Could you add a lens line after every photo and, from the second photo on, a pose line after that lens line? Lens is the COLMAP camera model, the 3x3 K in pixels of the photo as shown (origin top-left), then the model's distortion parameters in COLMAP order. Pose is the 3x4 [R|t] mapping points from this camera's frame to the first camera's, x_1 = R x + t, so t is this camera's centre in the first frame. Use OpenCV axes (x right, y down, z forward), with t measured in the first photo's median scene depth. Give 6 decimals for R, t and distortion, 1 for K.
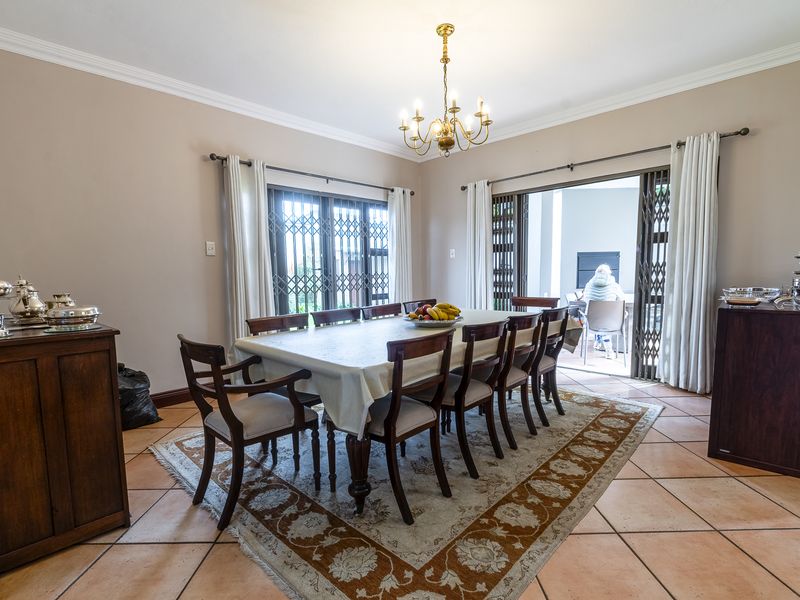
lens RADIAL K [[402.3, 0, 397.9], [0, 402.3, 310.1], [0, 0, 1]] dist [-0.002908, -0.000864]
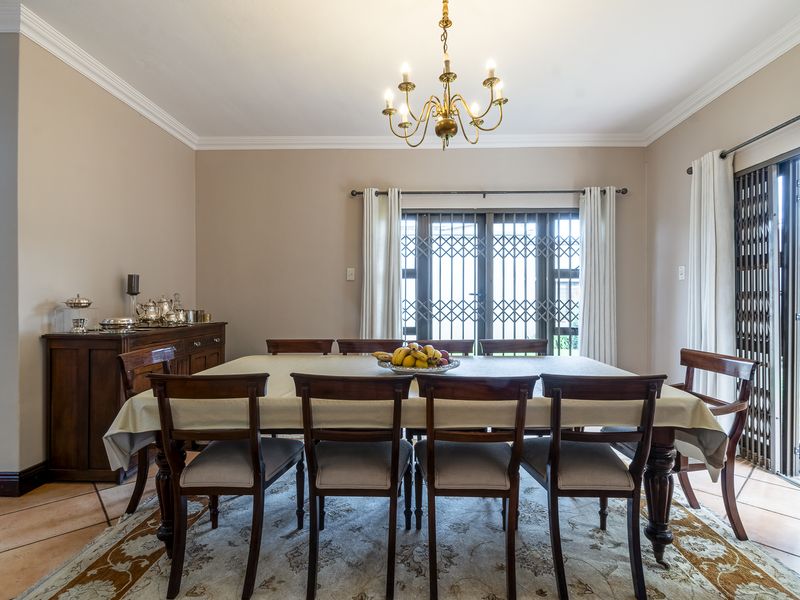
lens RADIAL K [[411.0, 0, 400.0], [0, 411.0, 300.0], [0, 0, 1]] dist [-0.000265, -0.000576]
pose [[0.677593, 0.023925, -0.735048, 0.360727], [-0.086016, 0.995189, -0.046900, -0.032404], [0.730390, 0.095005, 0.676391, 0.264863]]
